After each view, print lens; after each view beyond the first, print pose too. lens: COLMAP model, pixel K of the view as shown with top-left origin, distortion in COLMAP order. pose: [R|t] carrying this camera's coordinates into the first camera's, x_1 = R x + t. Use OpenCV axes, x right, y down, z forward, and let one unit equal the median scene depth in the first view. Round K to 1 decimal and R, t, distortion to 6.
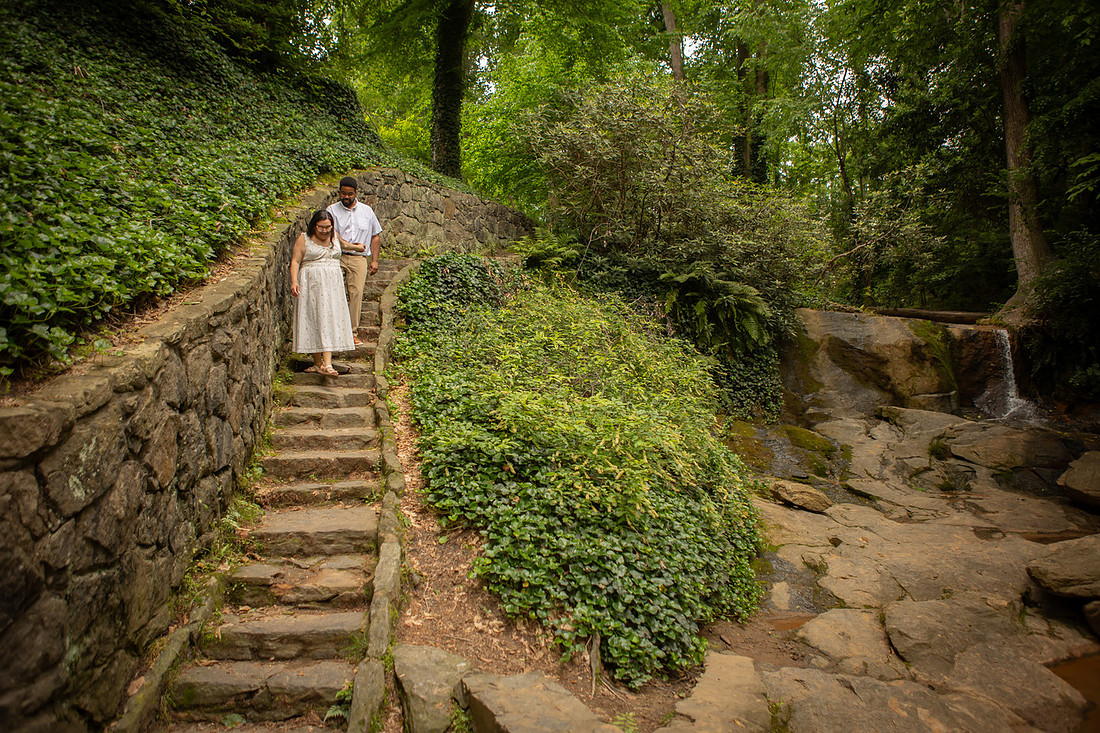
lens RADIAL K [[758.0, 0, 550.0], [0, 758.0, 366.5], [0, 0, 1]] dist [-0.109252, 0.077985]
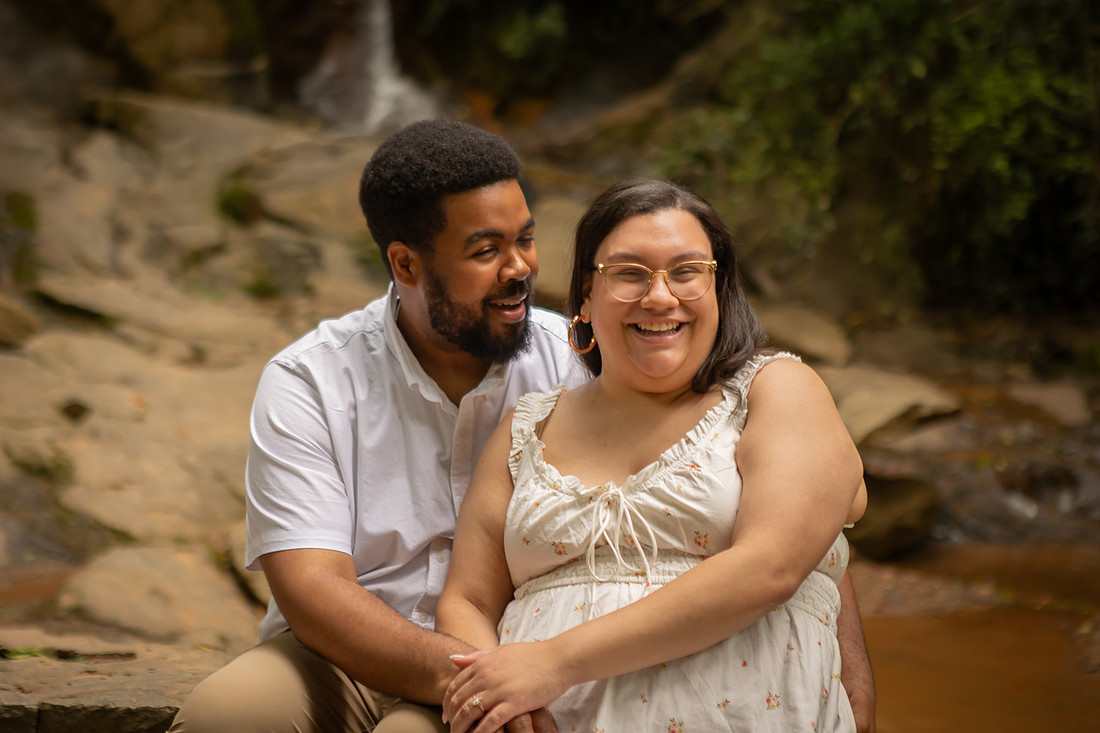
lens RADIAL K [[2243.9, 0, 513.1], [0, 2243.9, 321.8], [0, 0, 1]] dist [0.239617, 0.110868]
pose [[0.791381, -0.047061, 0.609509, -0.108307], [-0.042968, 0.990285, 0.132251, 0.005791], [-0.609811, -0.130850, 0.781670, -0.072138]]
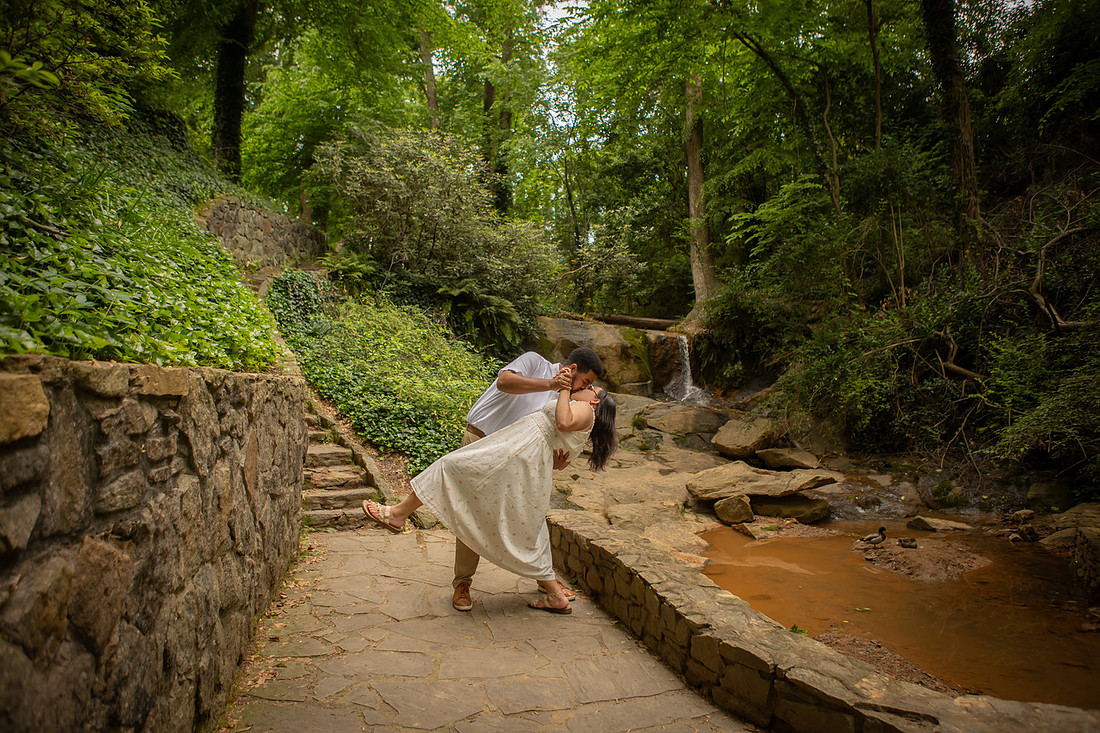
lens RADIAL K [[758.0, 0, 550.0], [0, 758.0, 366.5], [0, 0, 1]] dist [-0.109252, 0.077985]
pose [[0.935221, 0.005406, 0.354023, -0.125263], [-0.008226, 0.999945, 0.006463, -0.000797], [-0.353969, -0.008956, 0.935214, -0.251220]]
